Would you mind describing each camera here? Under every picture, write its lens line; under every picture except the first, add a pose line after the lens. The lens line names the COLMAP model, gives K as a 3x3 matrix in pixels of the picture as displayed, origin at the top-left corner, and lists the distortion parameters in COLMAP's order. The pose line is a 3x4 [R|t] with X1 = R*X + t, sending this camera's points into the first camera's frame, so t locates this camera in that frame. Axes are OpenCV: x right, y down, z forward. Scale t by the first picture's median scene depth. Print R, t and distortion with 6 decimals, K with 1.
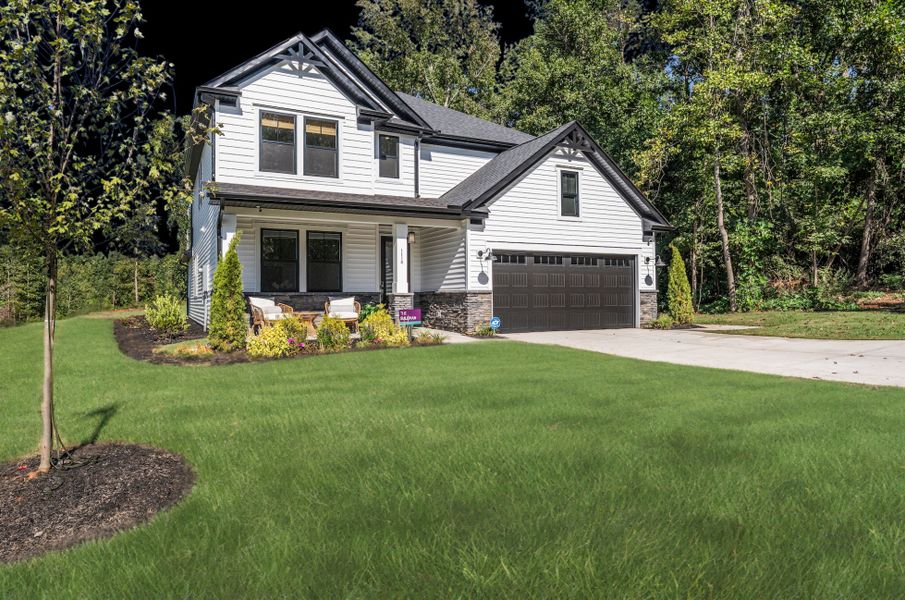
lens RADIAL K [[517.4, 0, 454.9], [0, 517.4, 292.1], [0, 0, 1]] dist [-0.000729, 0.000366]
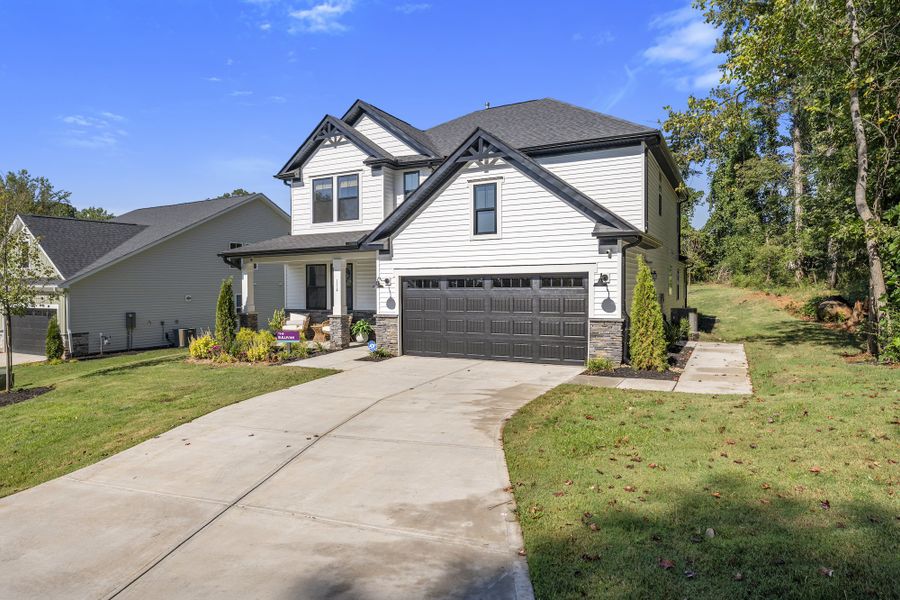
lens RADIAL K [[514.5, 0, 452.3], [0, 514.5, 292.1], [0, 0, 1]] dist [-0.000729, 0.000366]
pose [[0.603614, 0.011802, -0.797189, 0.920282], [0.012184, 0.999637, 0.024024, -0.069475], [0.797184, -0.024214, 0.603251, 0.420807]]
